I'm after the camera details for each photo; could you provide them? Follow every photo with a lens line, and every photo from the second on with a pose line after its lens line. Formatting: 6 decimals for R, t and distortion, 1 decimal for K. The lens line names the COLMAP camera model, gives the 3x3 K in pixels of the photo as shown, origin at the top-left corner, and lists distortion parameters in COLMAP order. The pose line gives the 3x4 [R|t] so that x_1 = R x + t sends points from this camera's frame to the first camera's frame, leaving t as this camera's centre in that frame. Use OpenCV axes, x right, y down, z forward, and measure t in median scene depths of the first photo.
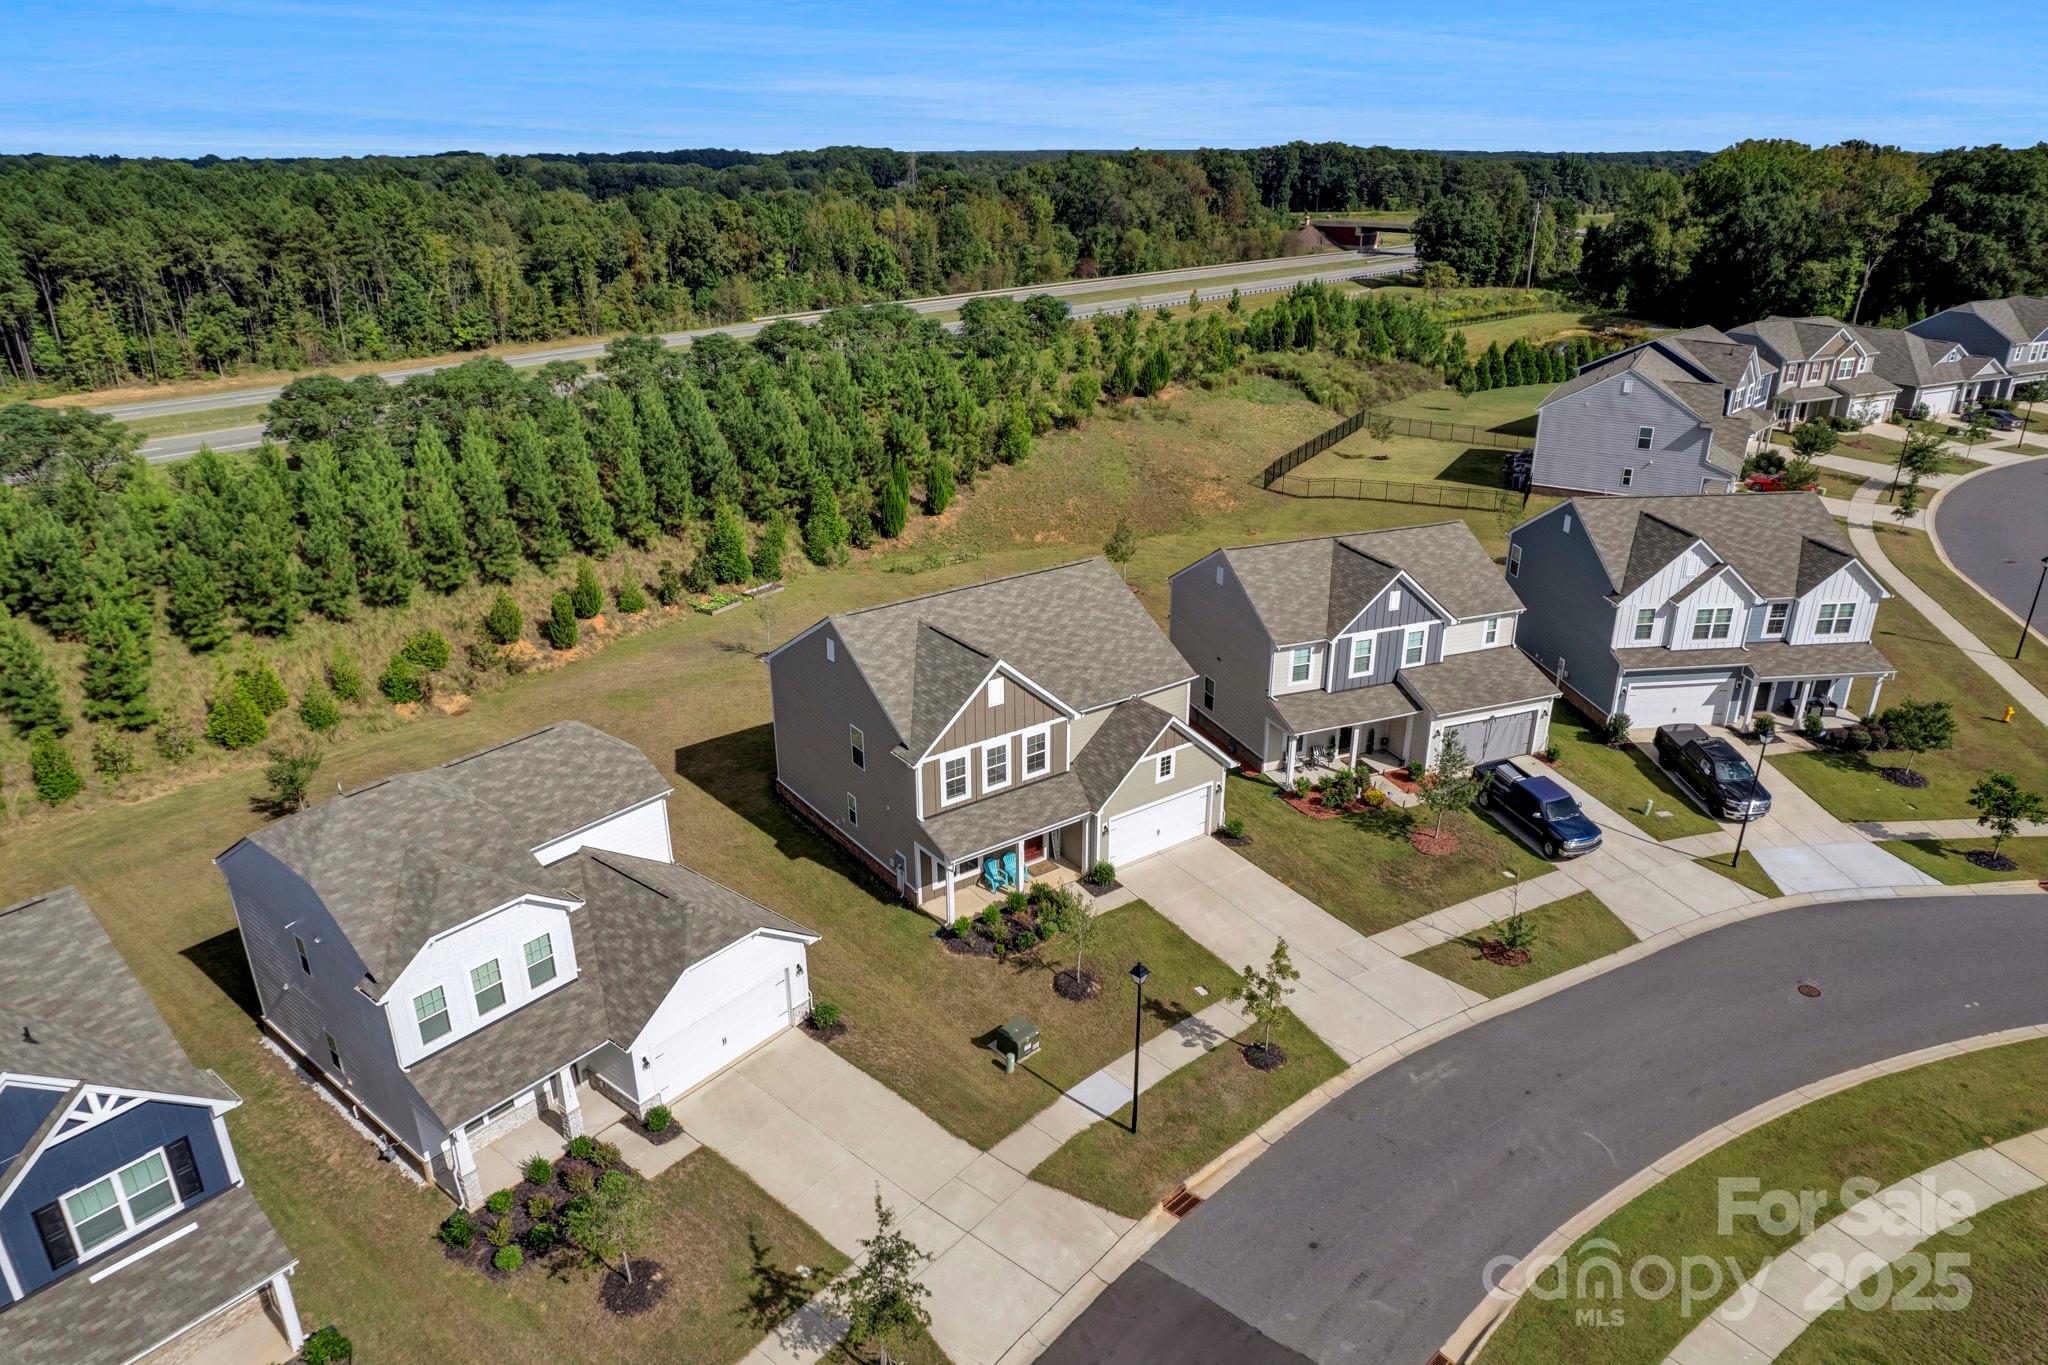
lens RADIAL K [[1290.8, 0, 1035.8], [0, 1290.8, 667.2], [0, 0, 1]] dist [-0.020283, 0.007290]
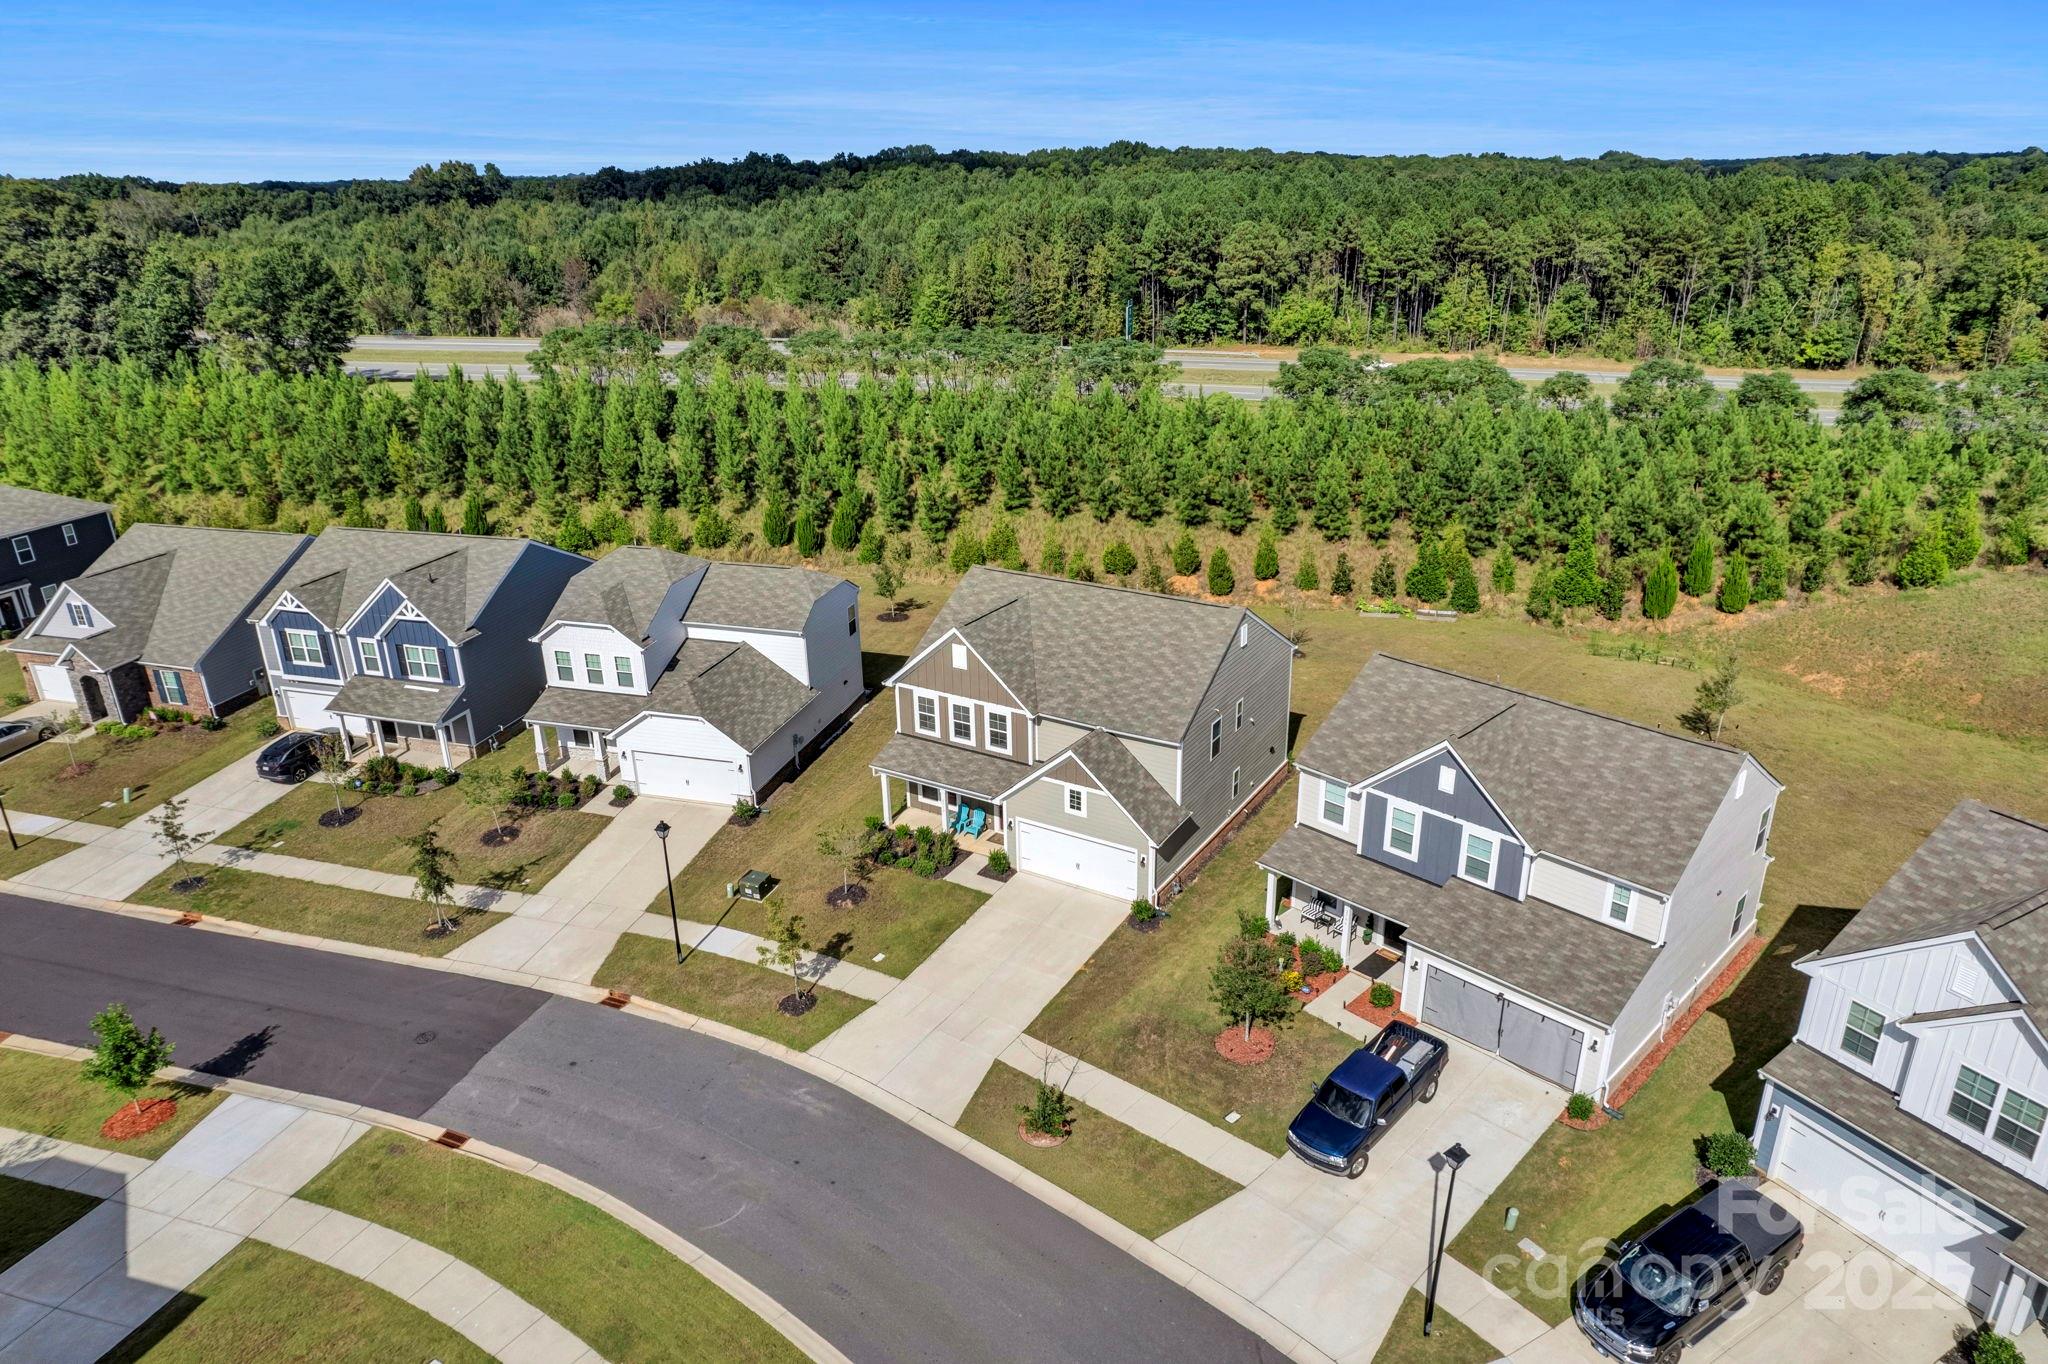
lens RADIAL K [[1290.8, 0, 1030.5], [0, 1290.8, 699.6], [0, 0, 1]] dist [-0.020283, 0.007290]
pose [[0.392480, 0.348999, -0.850975, 0.940275], [-0.328677, 0.917341, 0.224627, -0.213728], [0.859029, 0.191535, 0.474746, 0.507334]]
